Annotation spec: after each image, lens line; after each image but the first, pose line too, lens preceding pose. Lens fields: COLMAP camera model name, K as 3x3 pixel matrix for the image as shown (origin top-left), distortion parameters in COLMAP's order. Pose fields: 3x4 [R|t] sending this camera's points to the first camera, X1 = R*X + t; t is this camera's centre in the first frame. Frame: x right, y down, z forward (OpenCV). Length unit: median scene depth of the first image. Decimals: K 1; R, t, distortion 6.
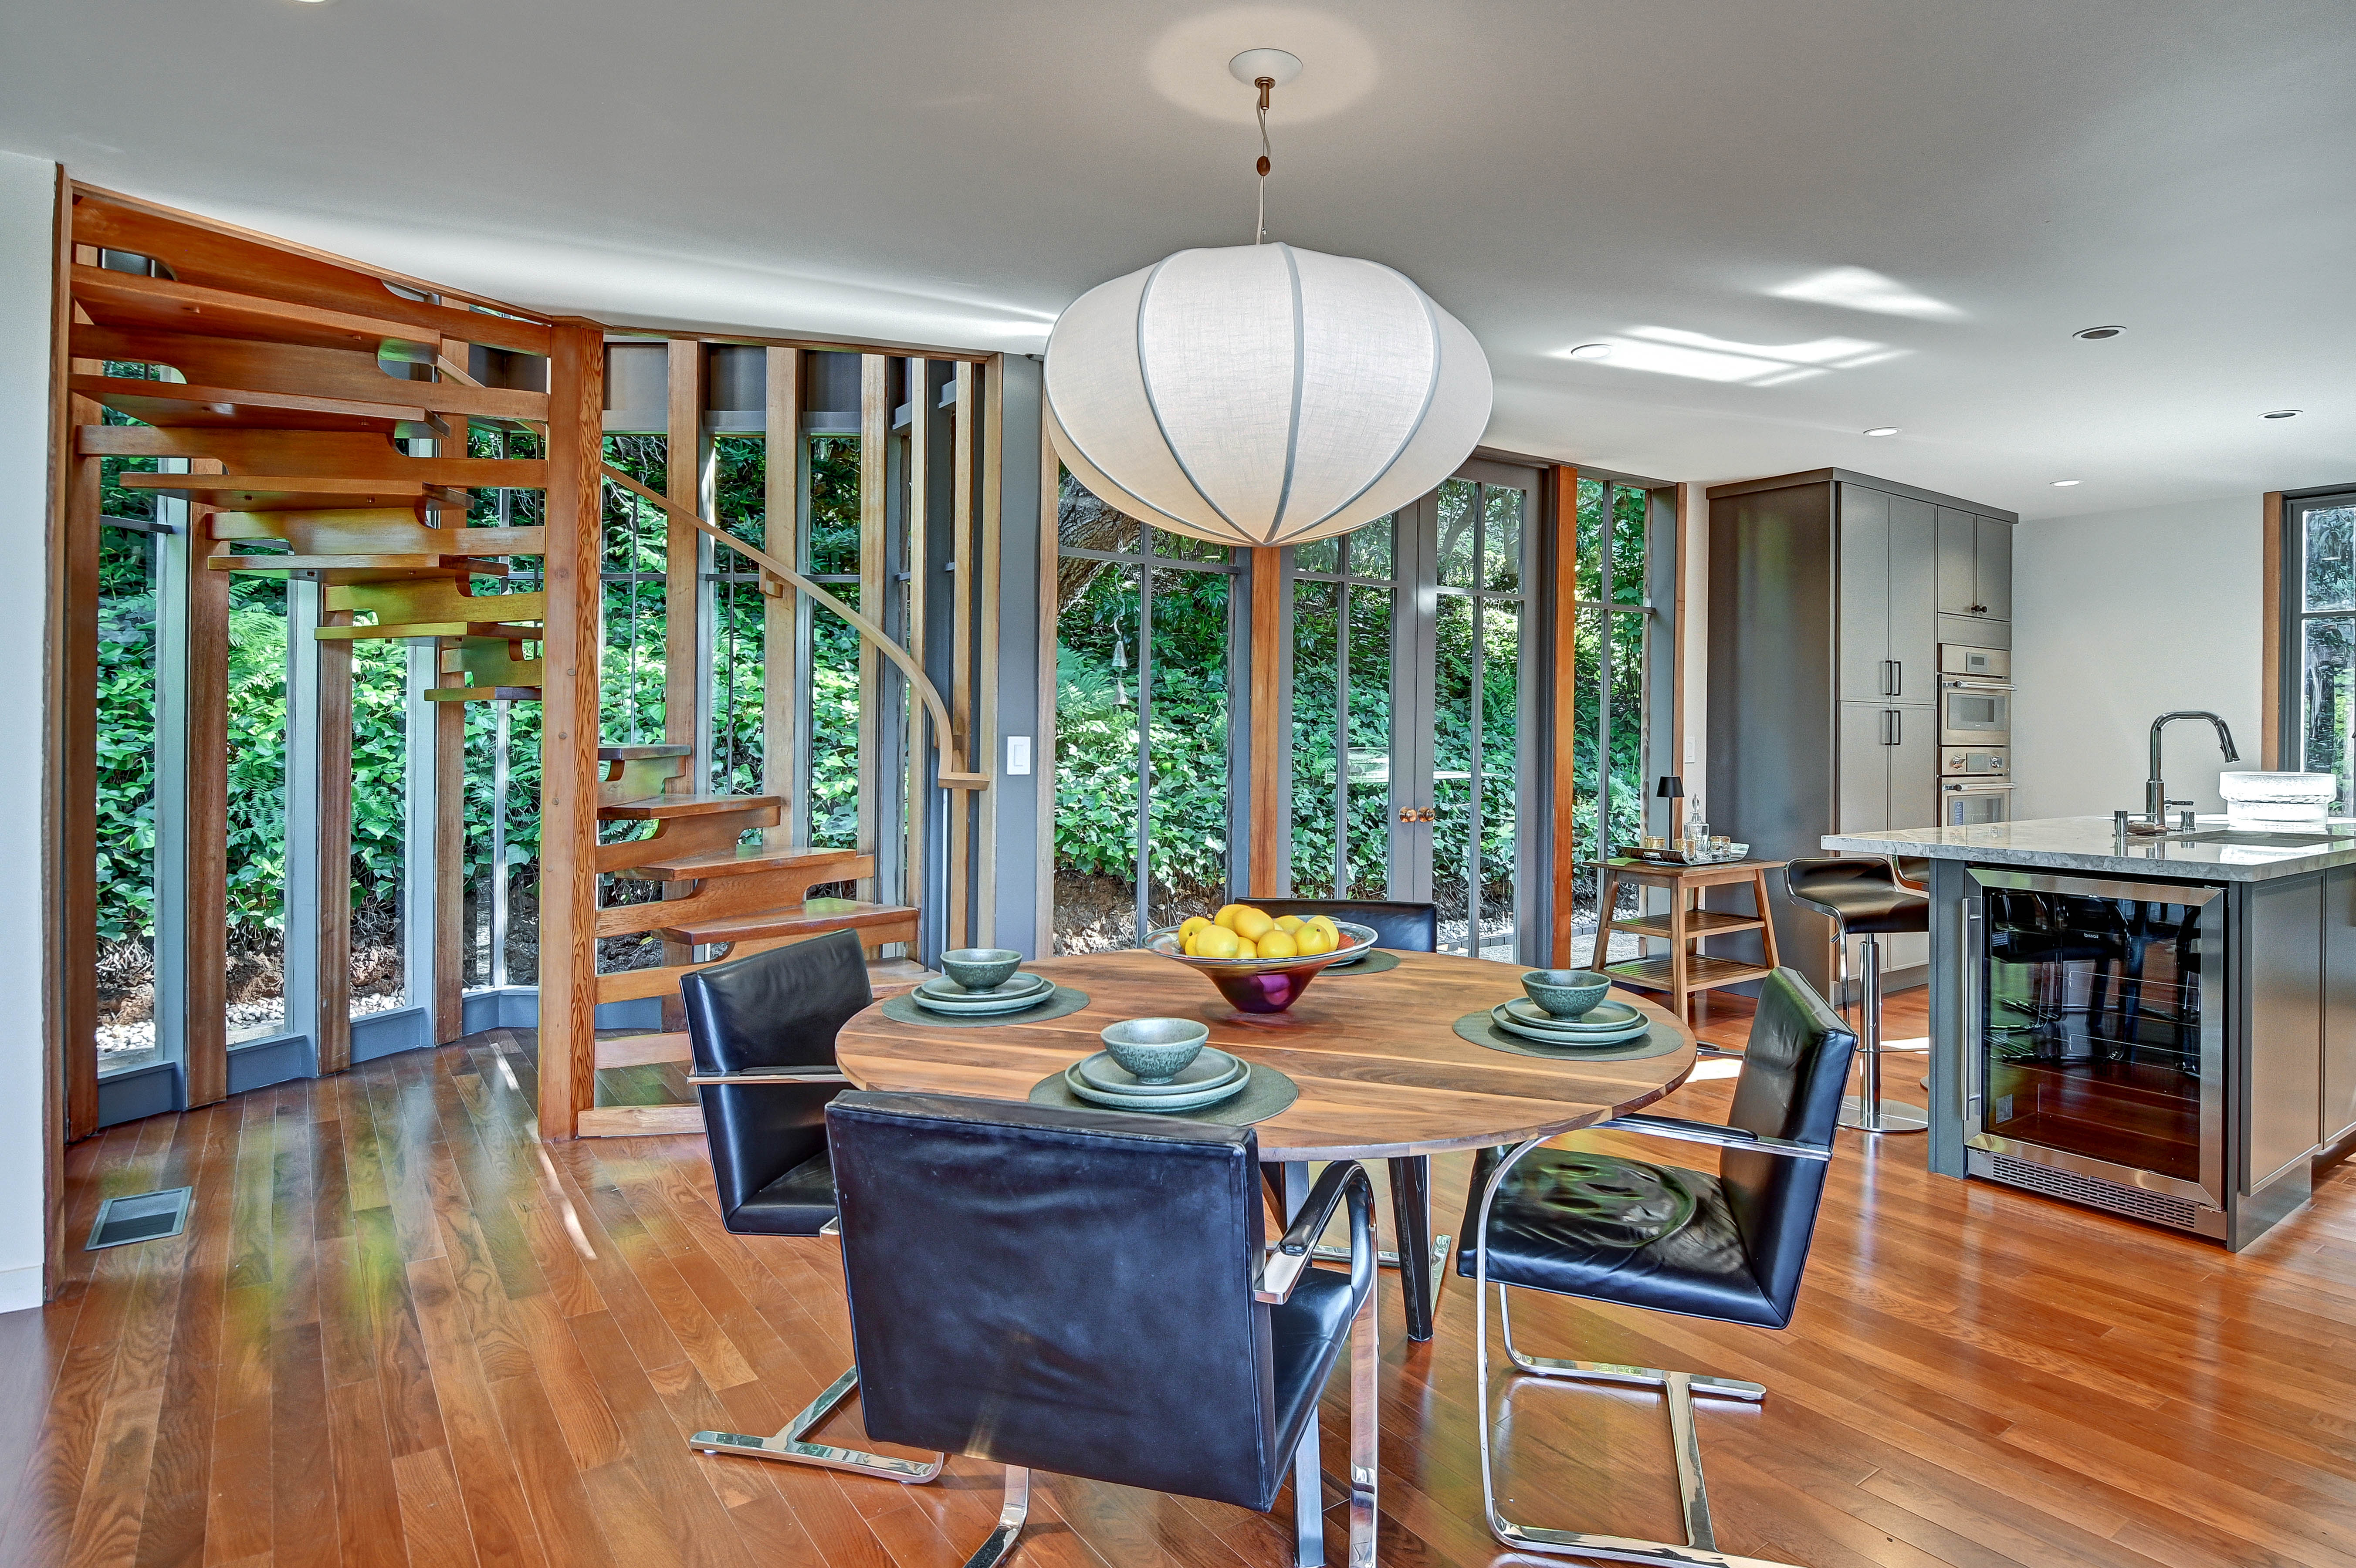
lens RADIAL K [[1298.8, 0, 1224.8], [0, 1298.8, 709.7], [0, 0, 1]] dist [0.000940, -0.004074]
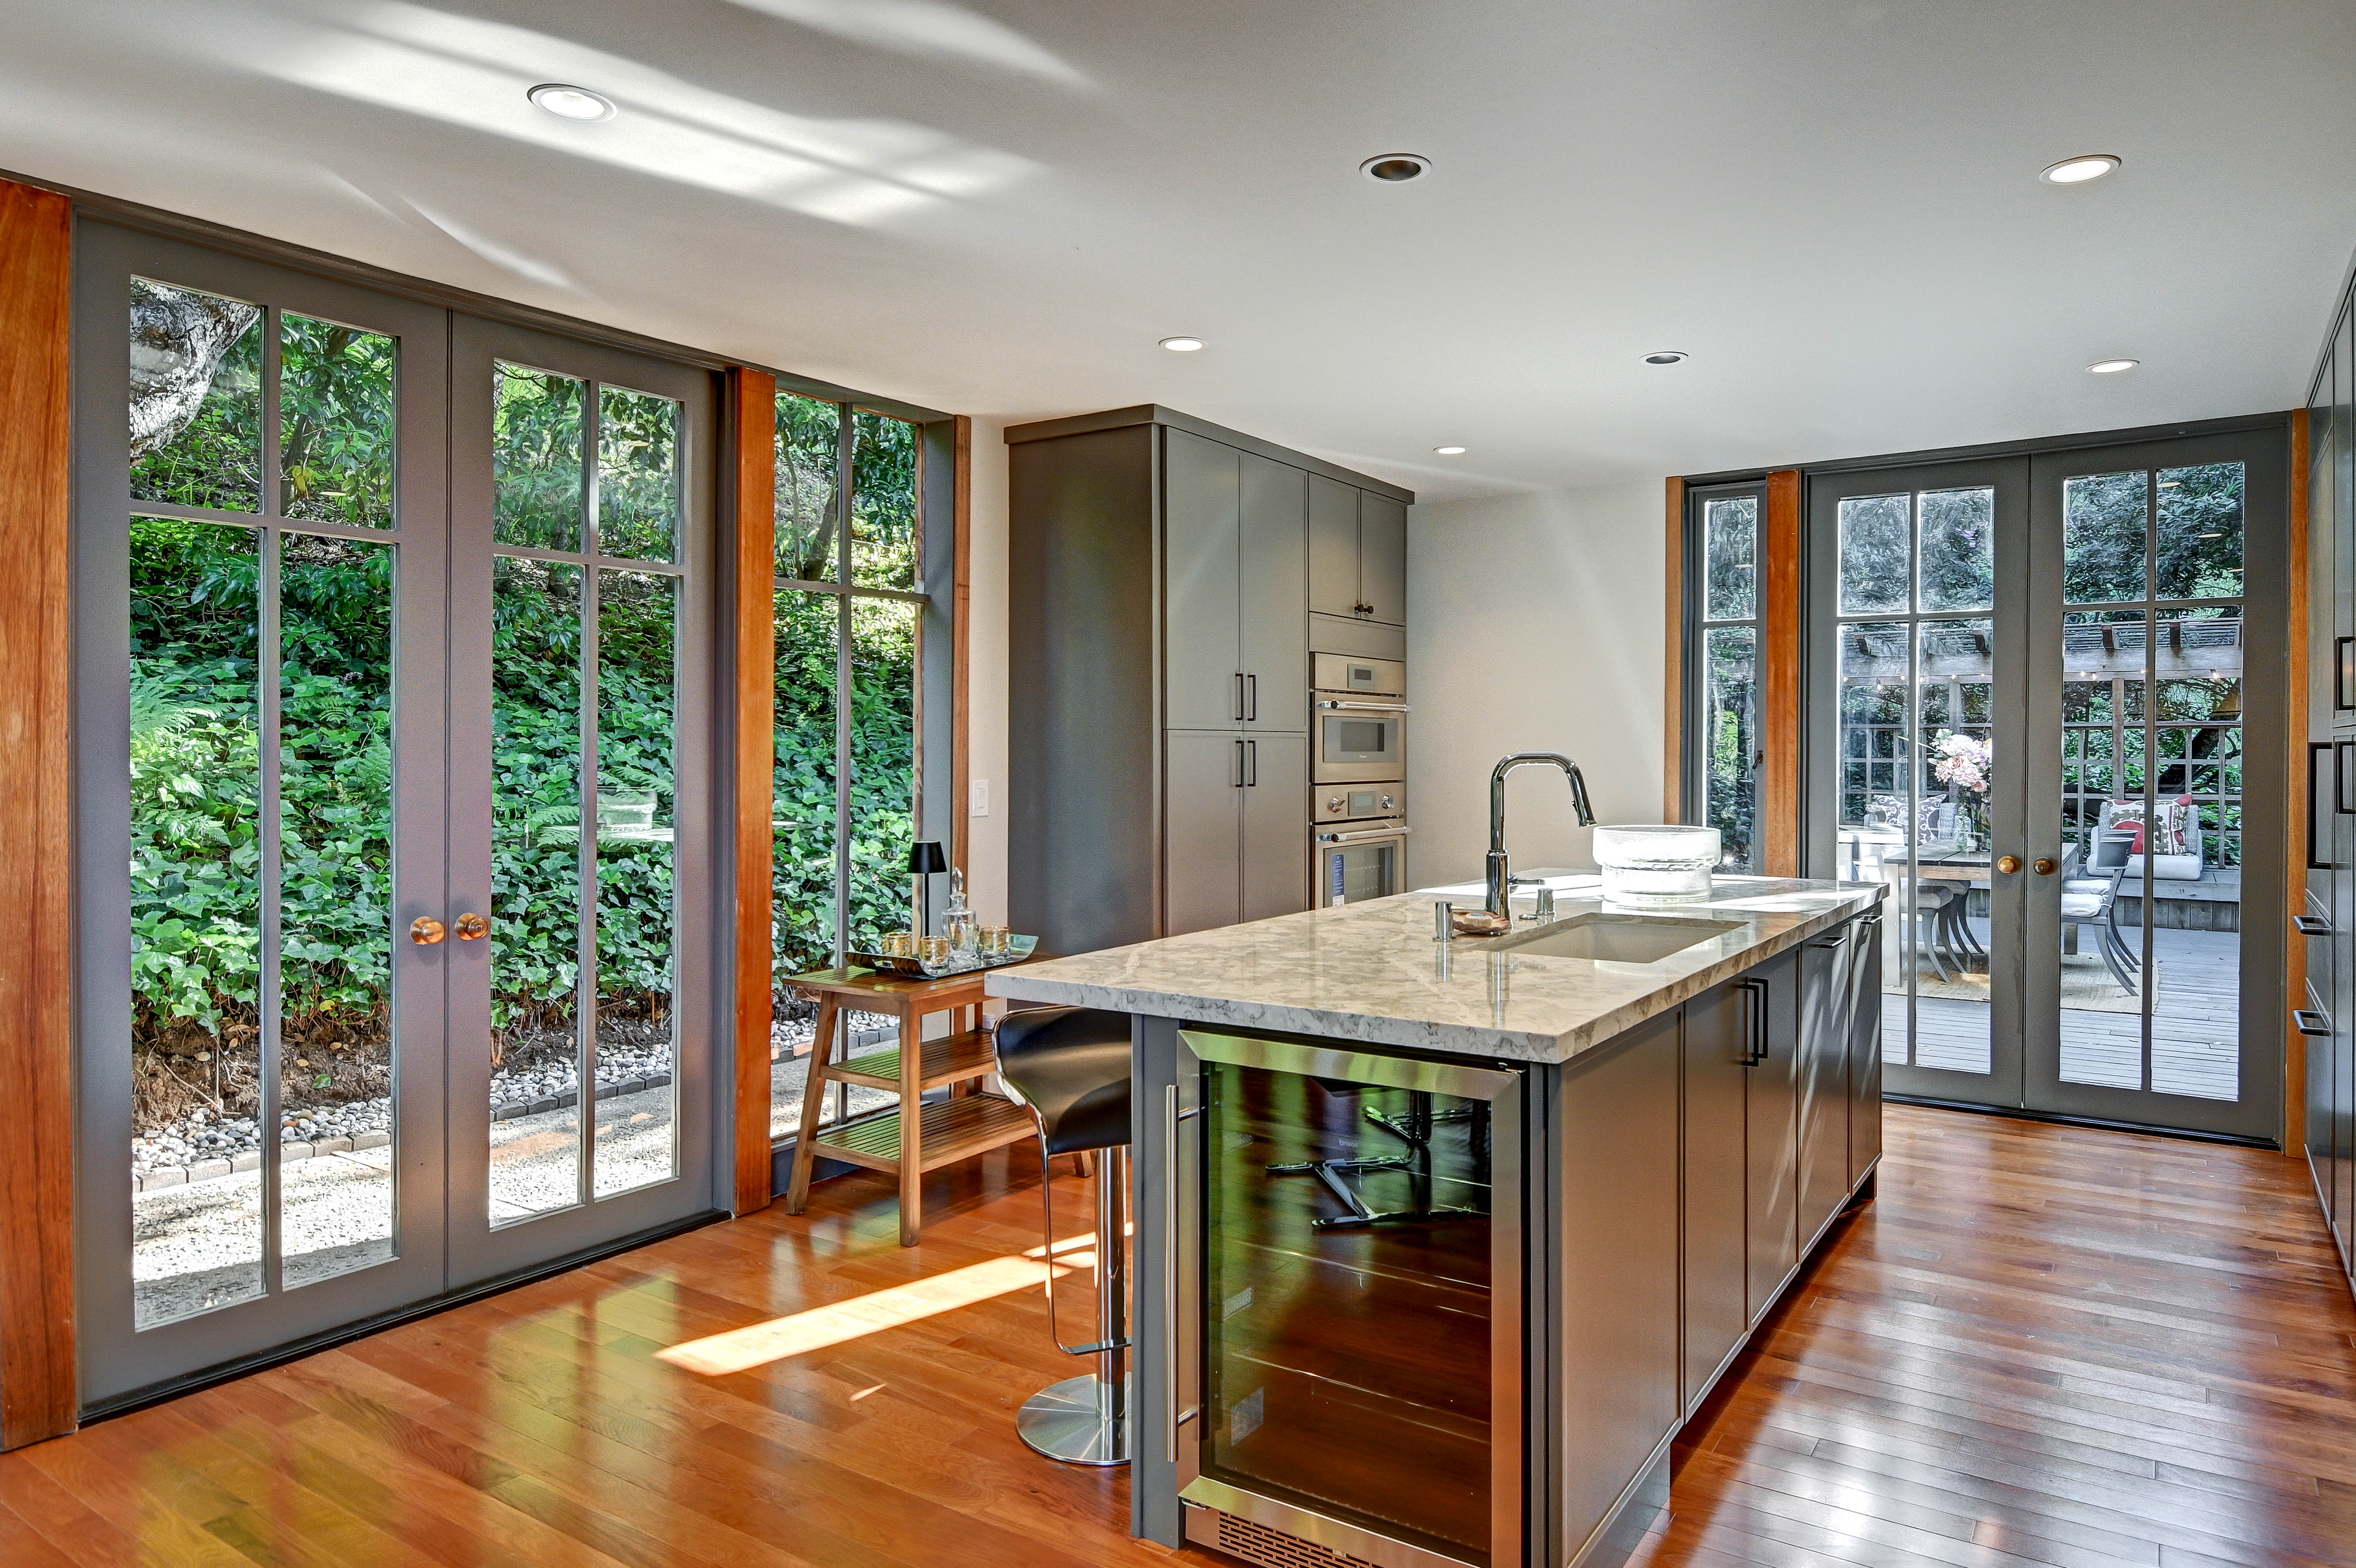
lens RADIAL K [[1499.9, 0, 1187.3], [0, 1499.9, 728.7], [0, 0, 1]] dist [0.013692, -0.009678]
pose [[0.942128, -0.003914, 0.335231, 0.188112], [0.002537, 0.999986, 0.004544, -0.009972], [-0.335244, -0.003430, 0.942125, 0.193069]]
